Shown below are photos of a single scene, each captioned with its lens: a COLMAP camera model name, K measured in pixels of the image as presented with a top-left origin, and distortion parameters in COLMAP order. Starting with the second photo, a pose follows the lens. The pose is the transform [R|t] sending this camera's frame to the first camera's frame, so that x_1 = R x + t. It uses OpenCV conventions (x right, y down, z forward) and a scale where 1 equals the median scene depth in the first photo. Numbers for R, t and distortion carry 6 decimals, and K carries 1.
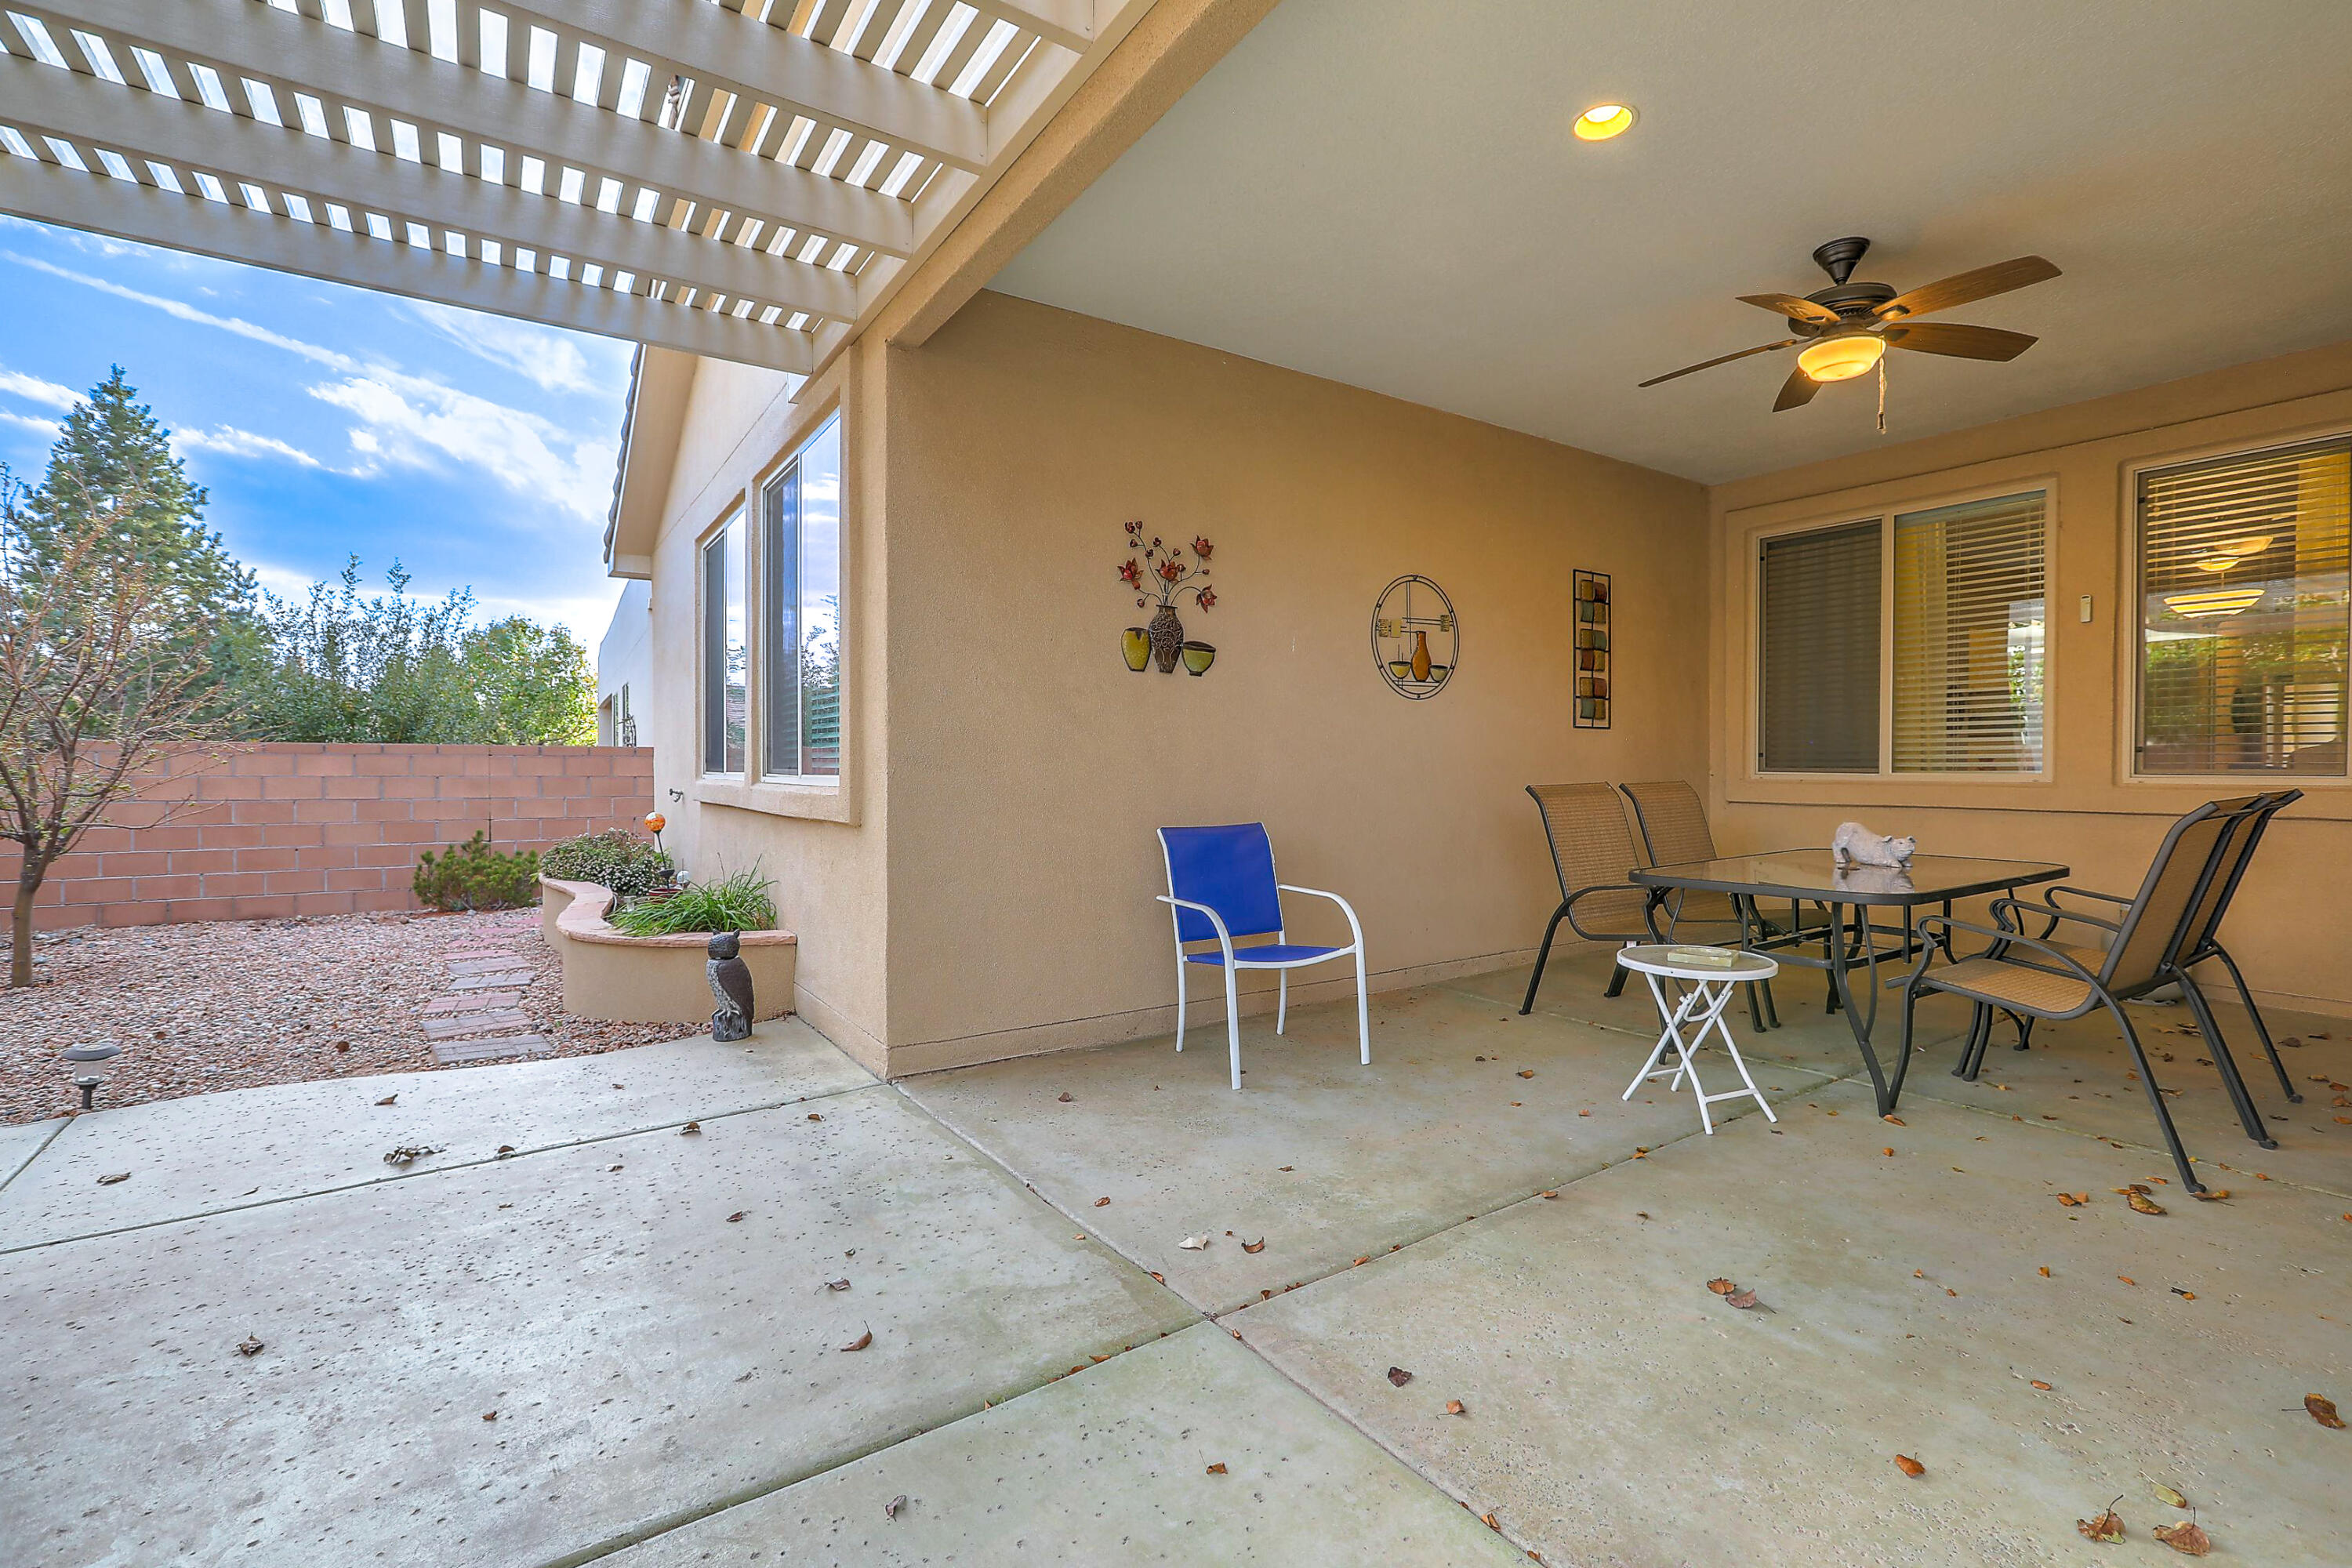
lens RADIAL K [[1053.1, 0, 1170.5], [0, 1053.1, 779.8], [0, 0, 1]] dist [-0.025795, 0.012386]
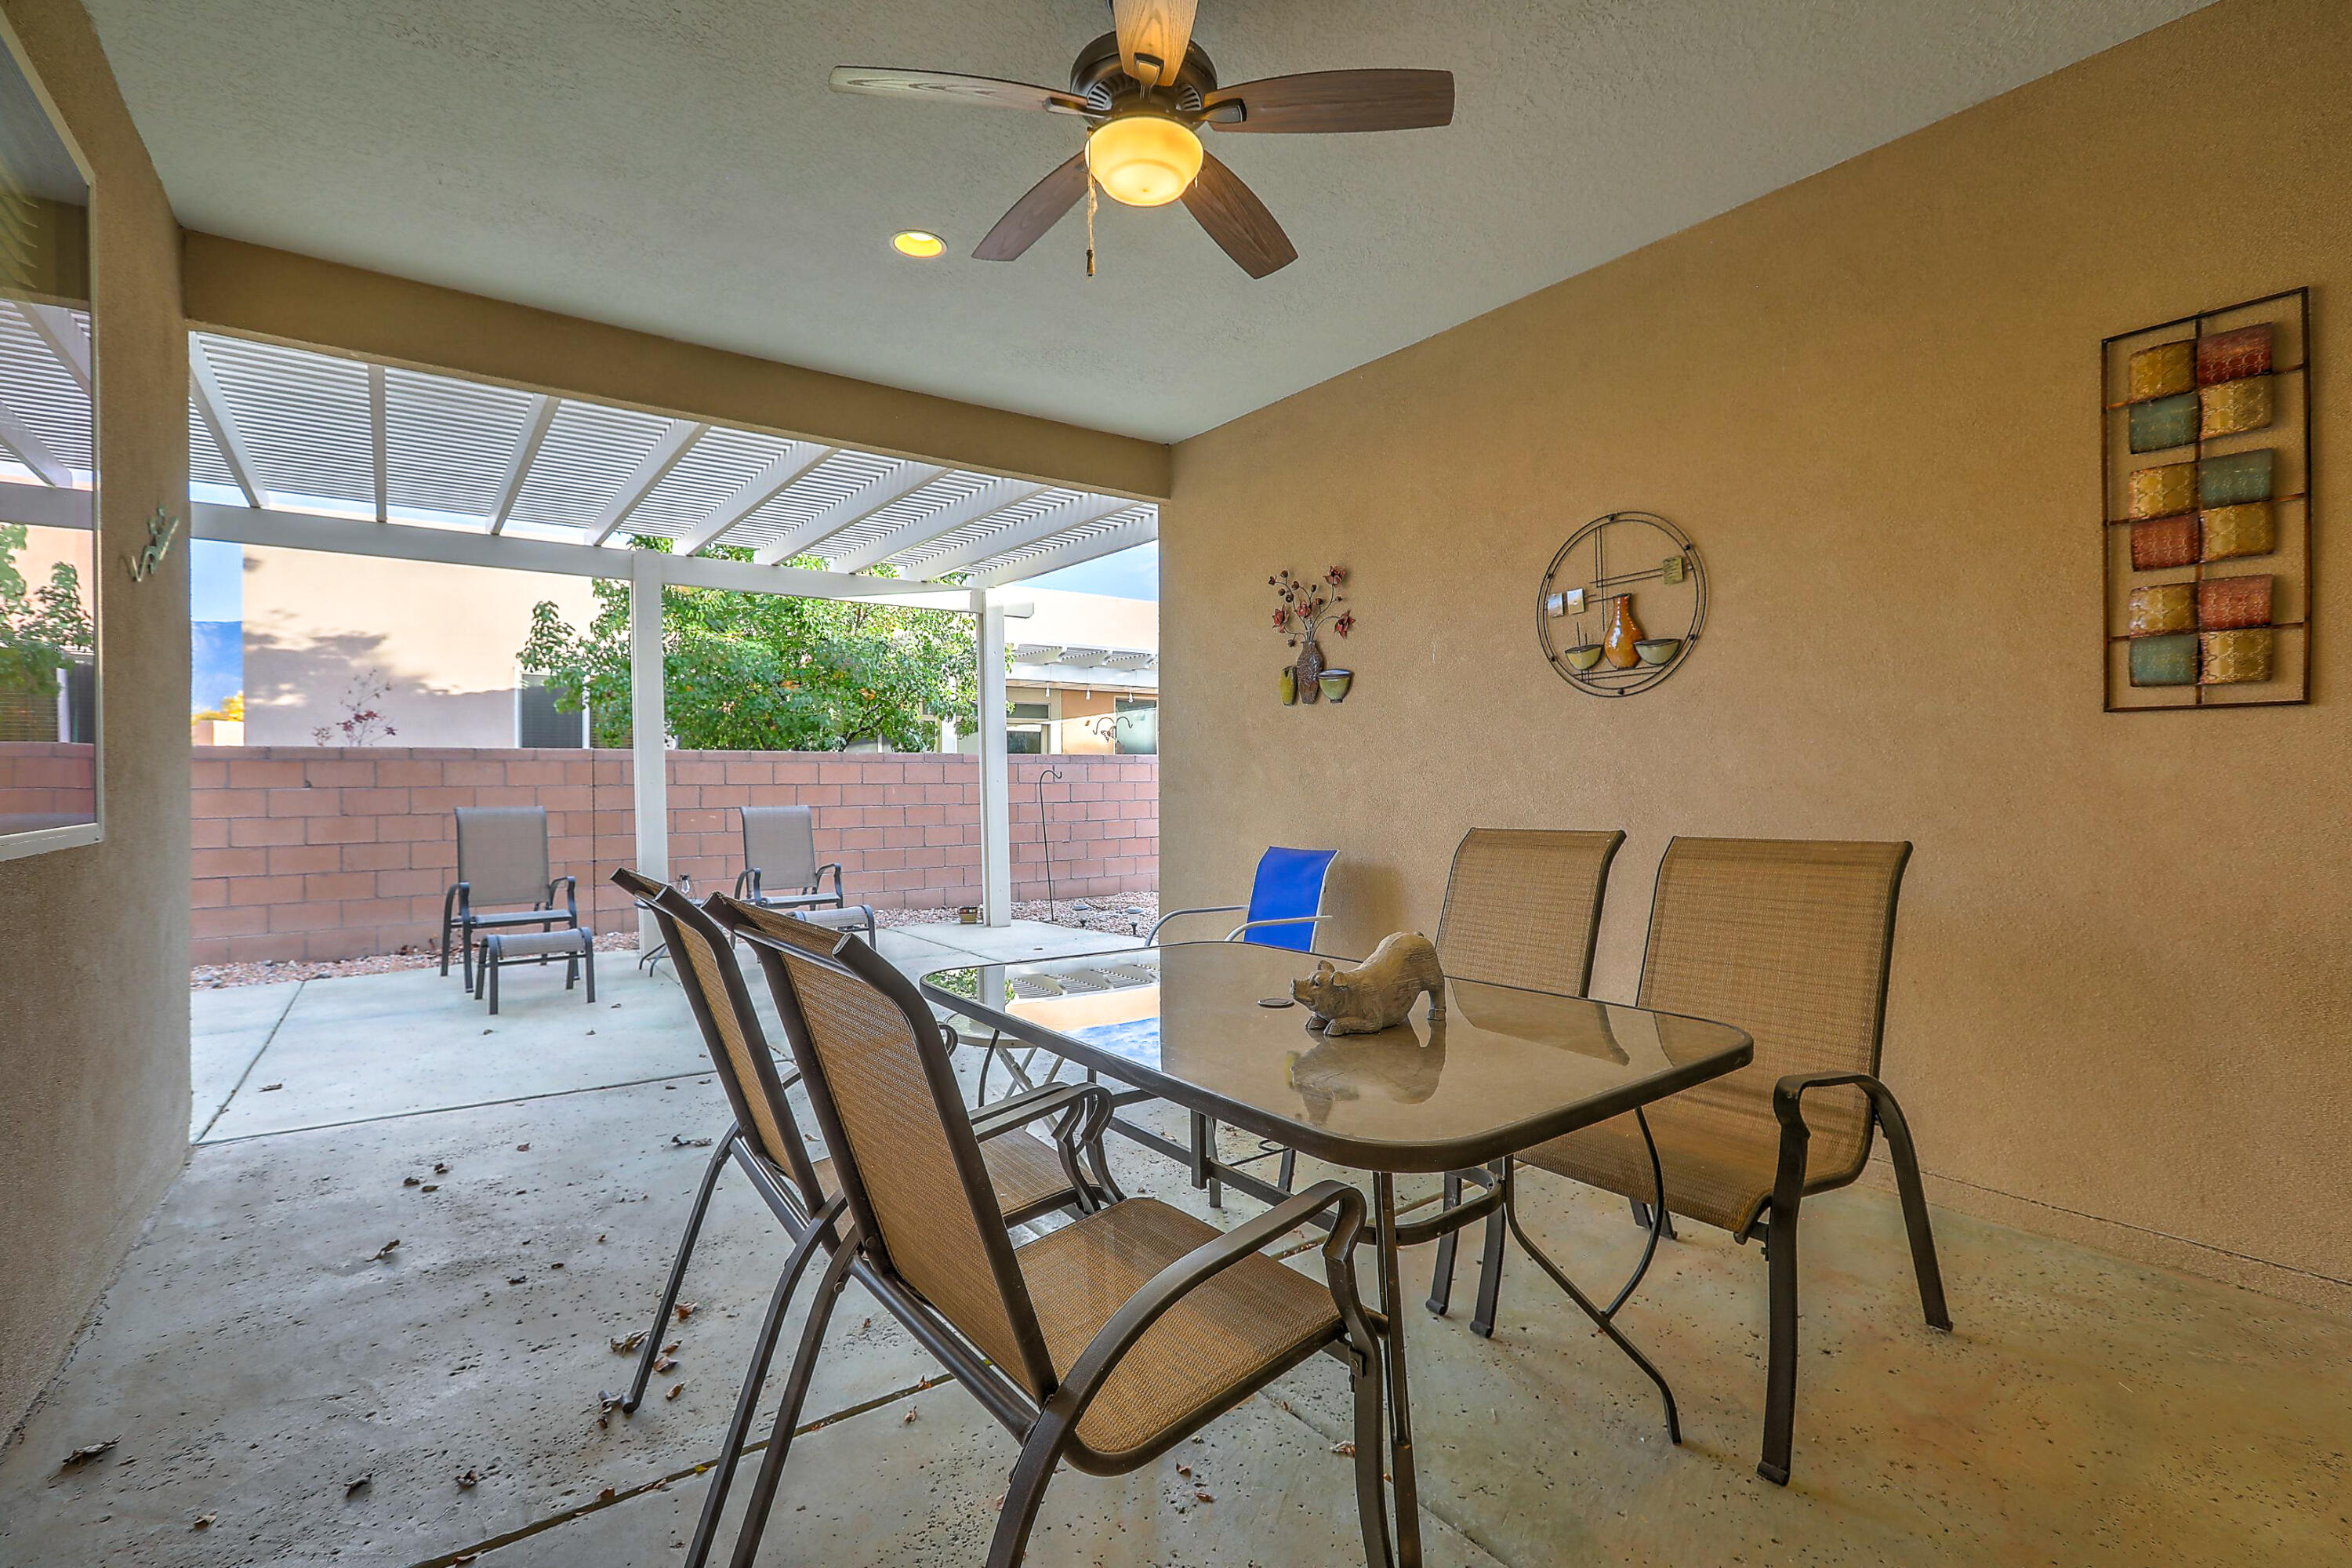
lens RADIAL K [[1053.1, 0, 1170.5], [0, 1053.1, 779.8], [0, 0, 1]] dist [-0.025795, 0.012386]
pose [[0.054140, 0.003972, -0.998525, 1.027303], [-0.009691, 0.999947, 0.003452, -0.026644], [0.998486, 0.009490, 0.054176, 0.785589]]
